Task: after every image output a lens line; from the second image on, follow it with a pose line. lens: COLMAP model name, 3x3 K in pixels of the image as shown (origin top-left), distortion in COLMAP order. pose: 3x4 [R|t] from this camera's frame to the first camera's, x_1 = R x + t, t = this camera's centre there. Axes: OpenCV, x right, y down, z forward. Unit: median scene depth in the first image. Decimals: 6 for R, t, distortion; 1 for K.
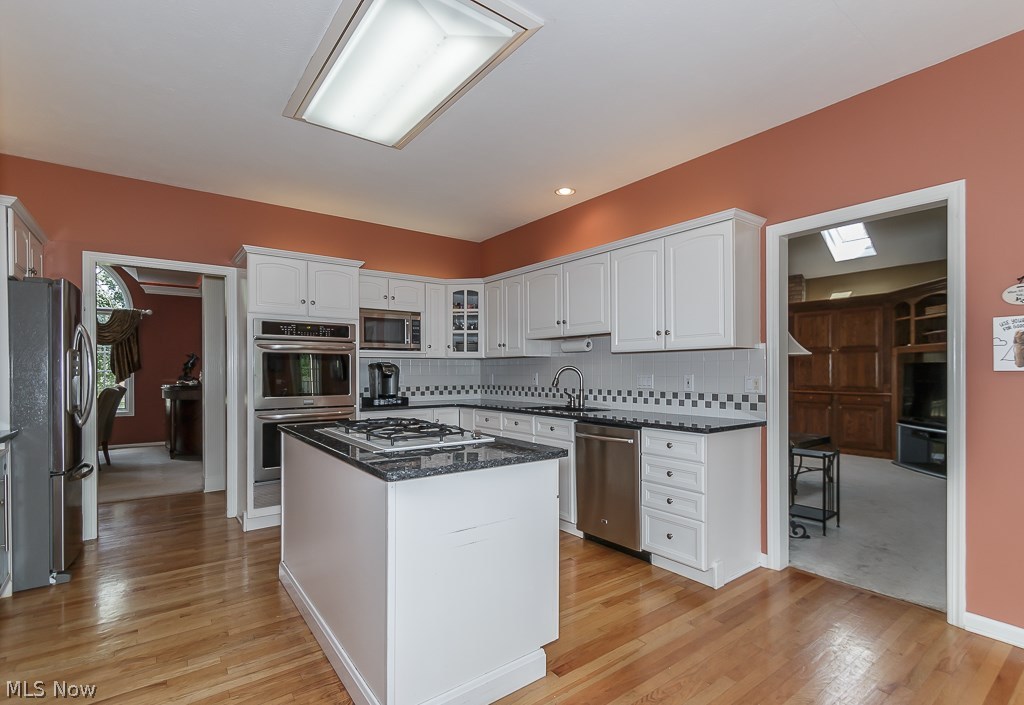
lens RADIAL K [[496.5, 0, 544.8], [0, 496.5, 374.3], [0, 0, 1]] dist [-0.004452, -0.000835]
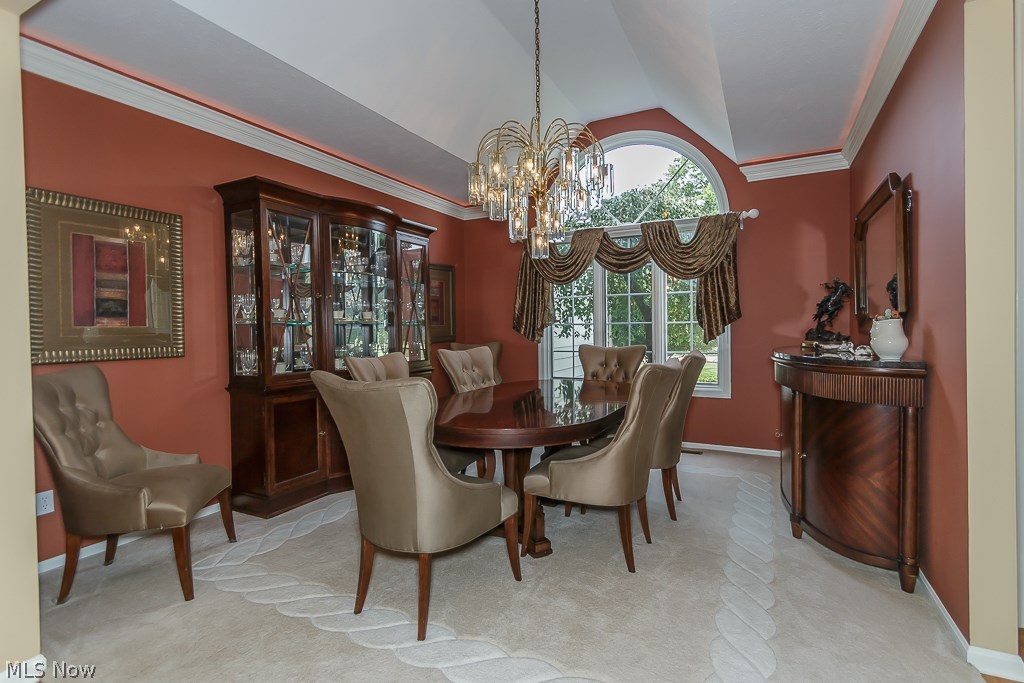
lens RADIAL K [[468.8, 0, 513.5], [0, 468.8, 339.6], [0, 0, 1]] dist [0.000756, -0.000845]
pose [[0.405411, 0.011710, -0.914060, -0.435879], [0.002781, 0.999898, 0.014043, 0.005725], [0.914130, -0.008235, 0.405337, 0.551008]]
